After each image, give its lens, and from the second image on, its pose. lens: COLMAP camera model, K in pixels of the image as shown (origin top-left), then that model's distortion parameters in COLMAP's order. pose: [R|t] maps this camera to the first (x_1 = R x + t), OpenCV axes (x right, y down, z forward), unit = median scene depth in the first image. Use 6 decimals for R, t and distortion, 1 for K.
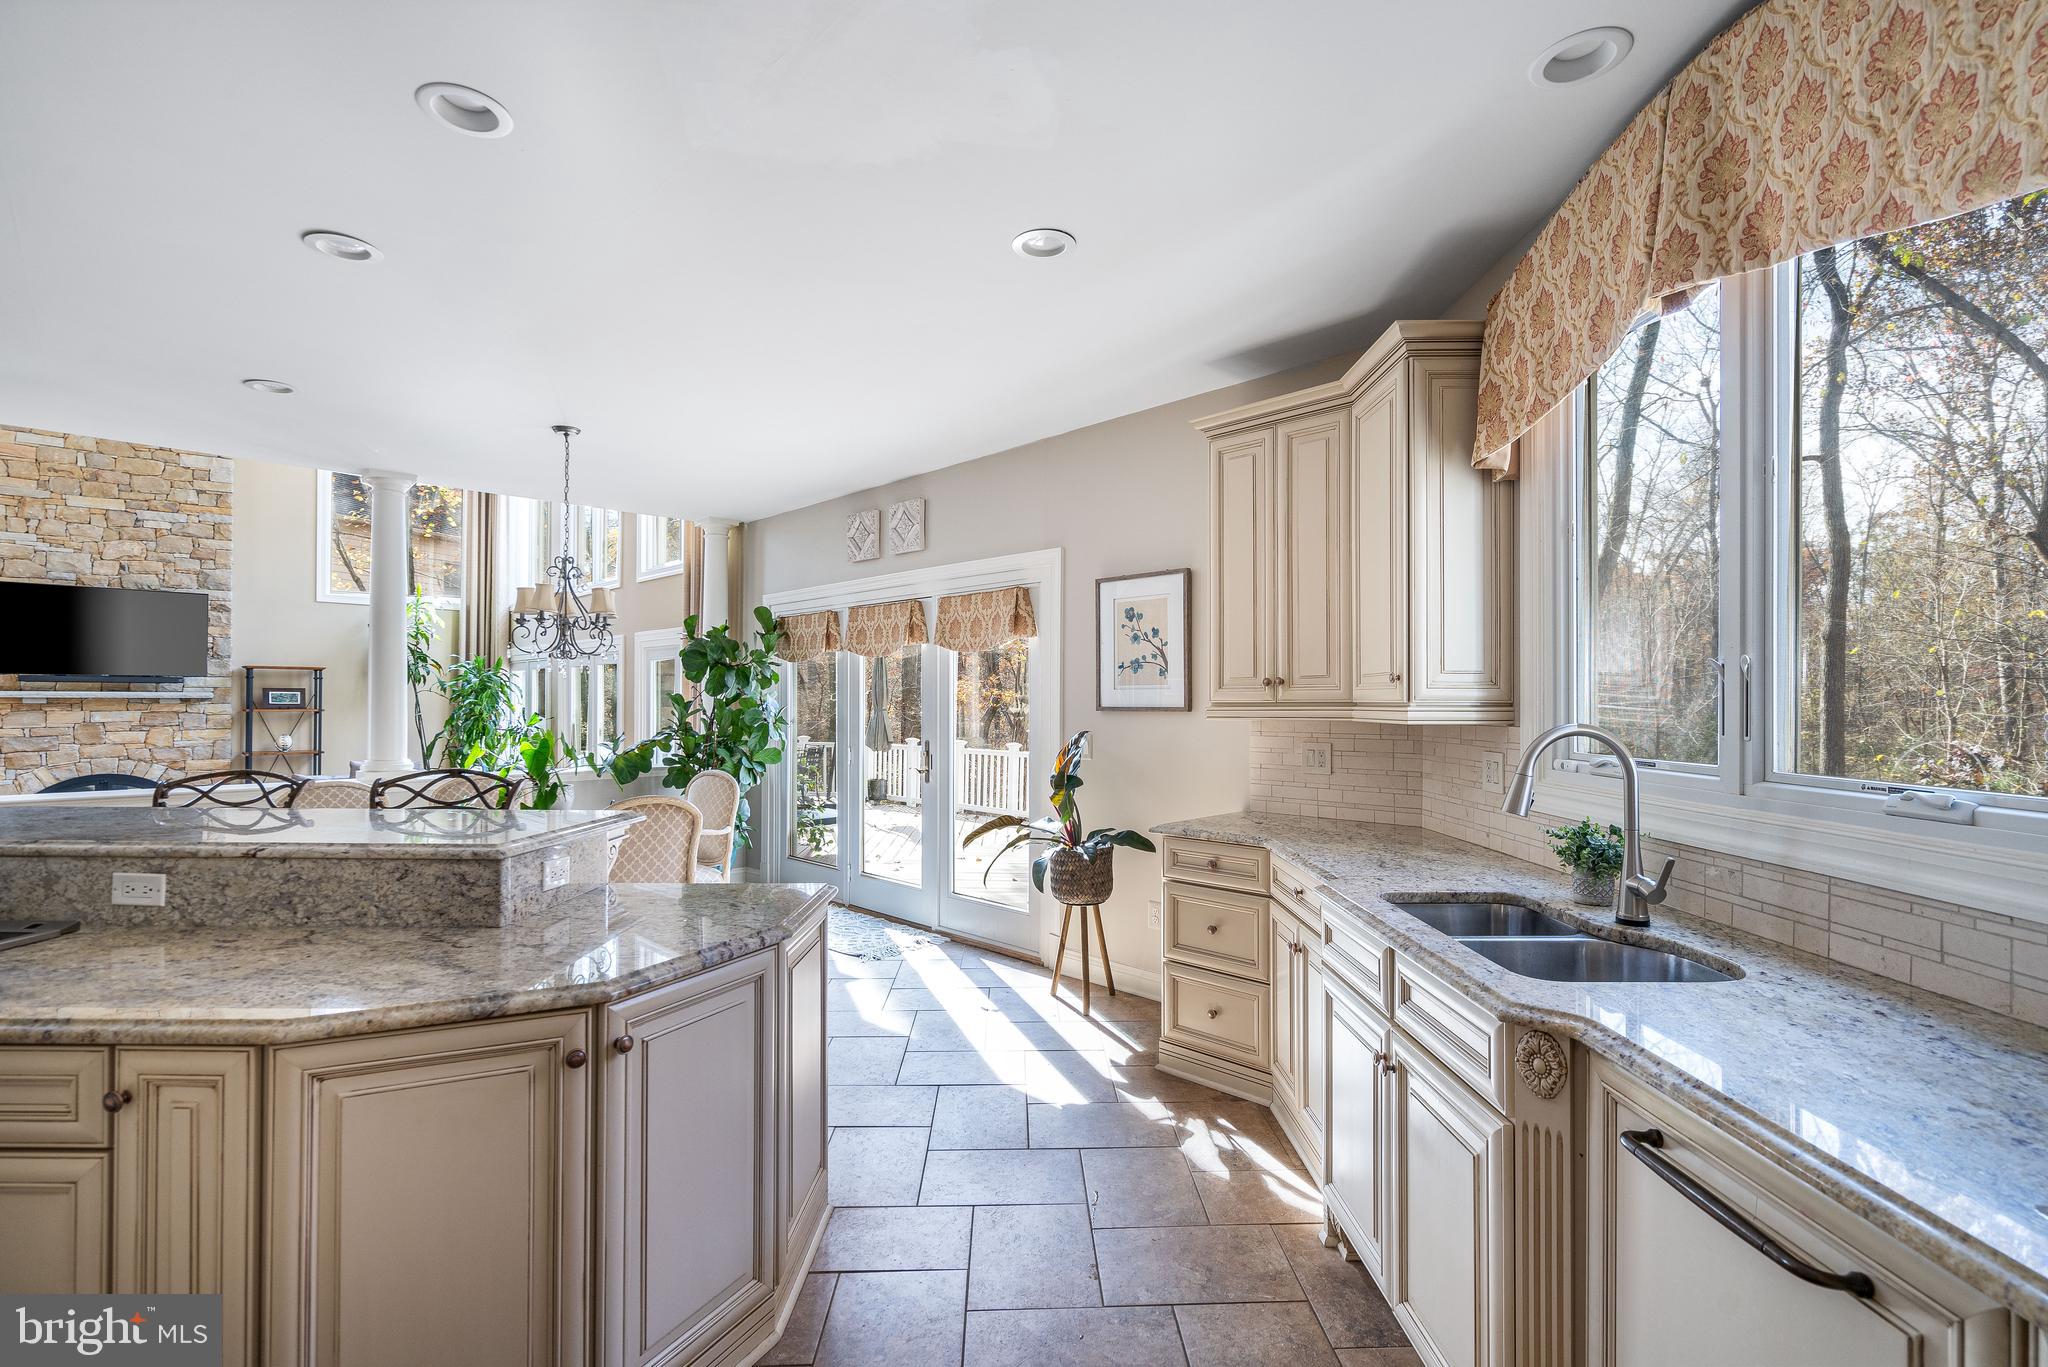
lens RADIAL K [[931.8, 0, 1024.1], [0, 931.8, 686.4], [0, 0, 1]] dist [-0.003587, 0.001918]
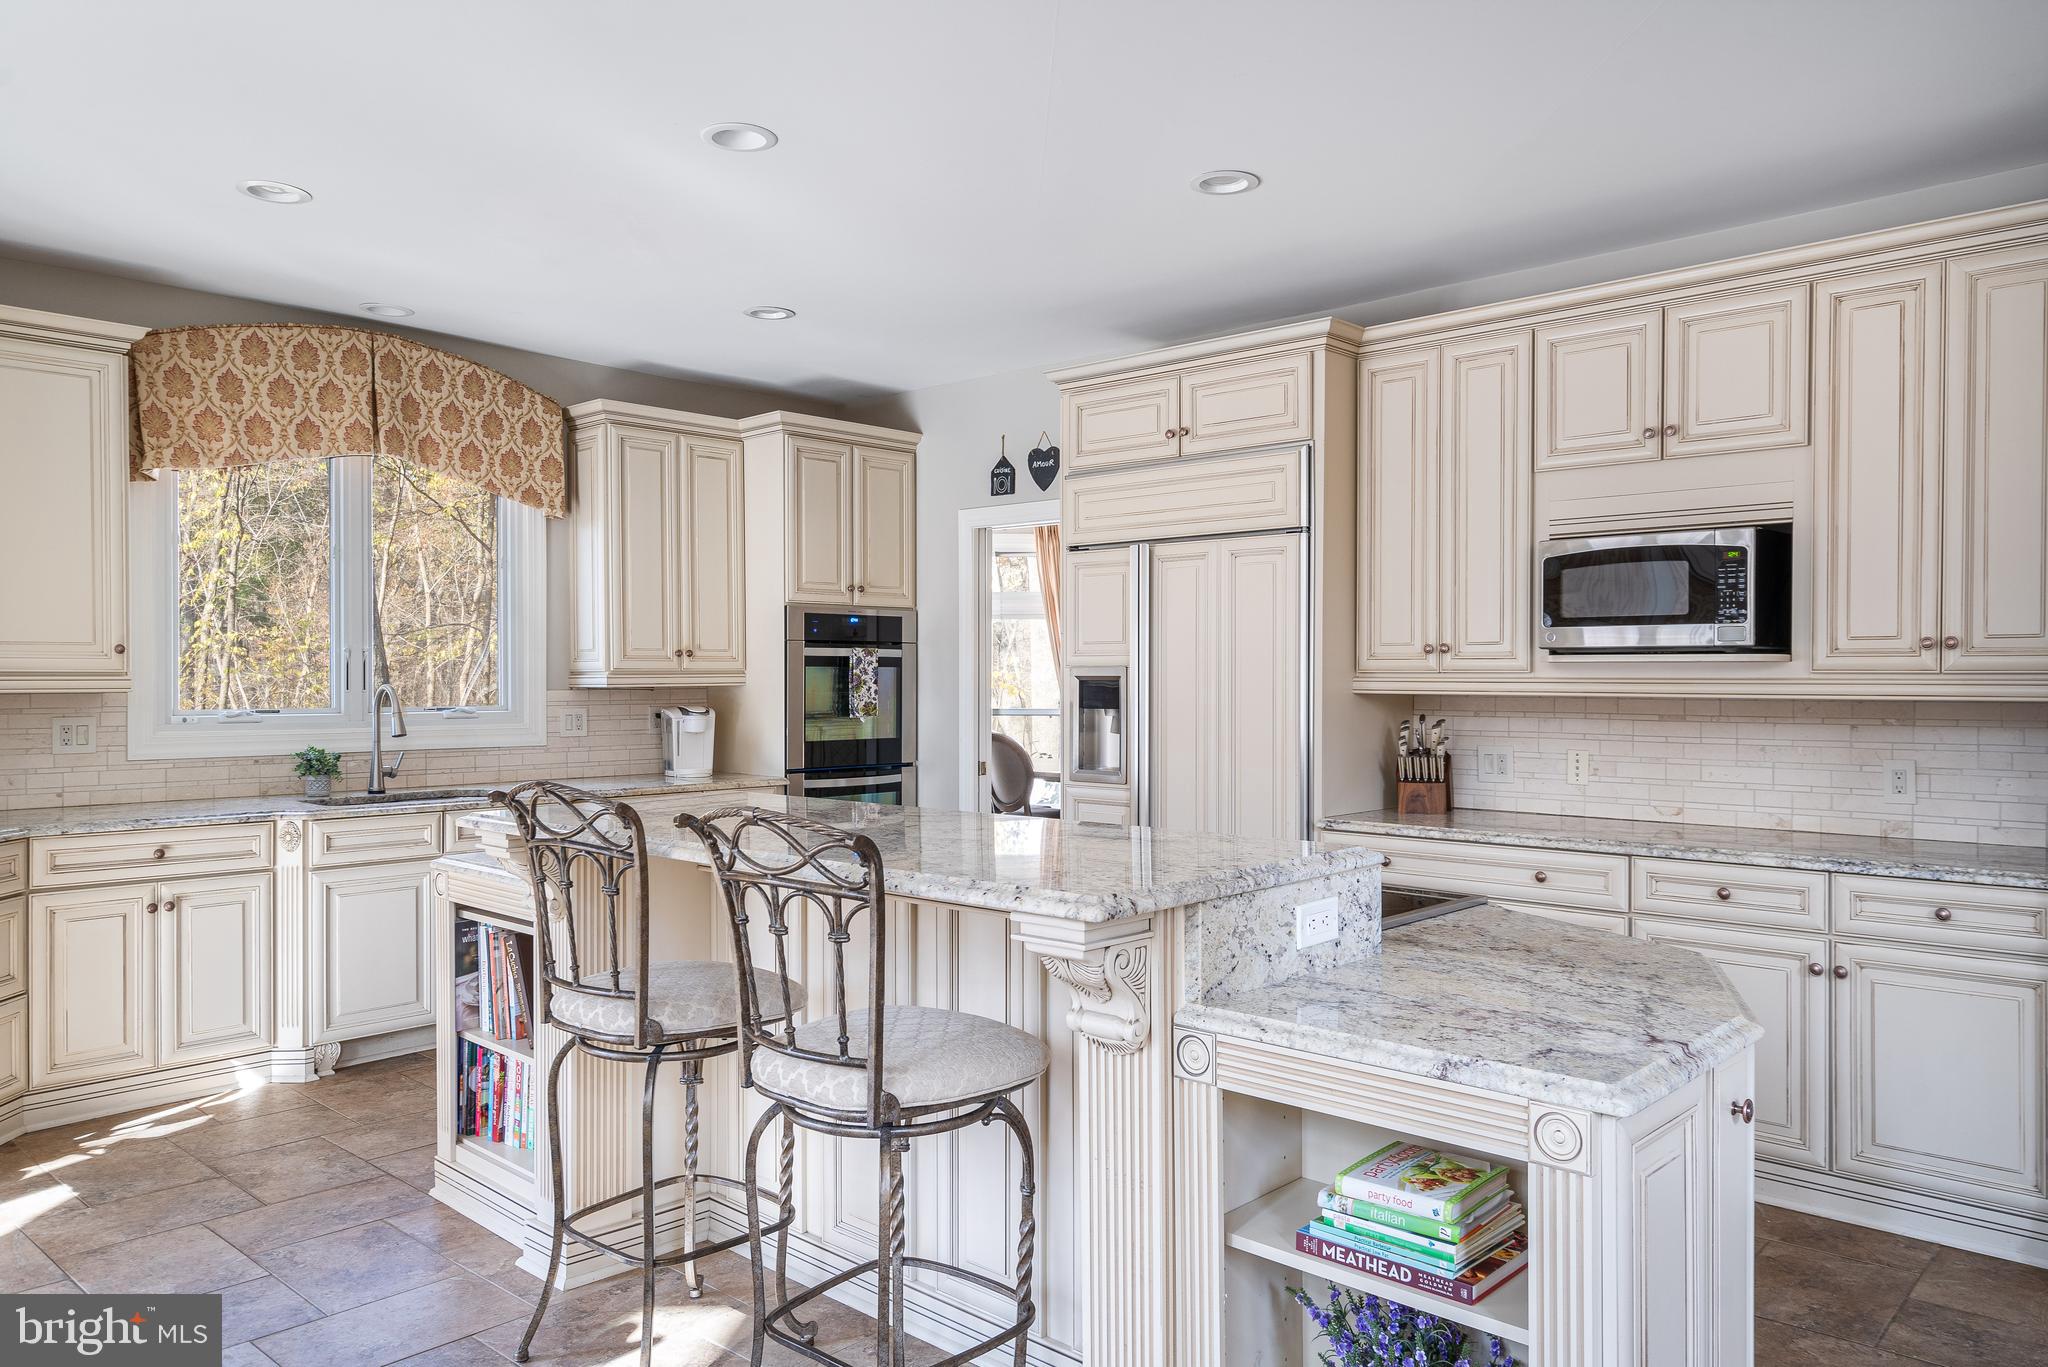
lens RADIAL K [[1443.7, 0, 1032.3], [0, 1443.7, 677.6], [0, 0, 1]] dist [0.008123, 0.010169]
pose [[-0.734688, -0.002163, 0.678402, -0.988519], [-0.011255, 0.999896, -0.009001, 0.017725], [-0.678312, -0.014248, -0.734636, 0.987943]]
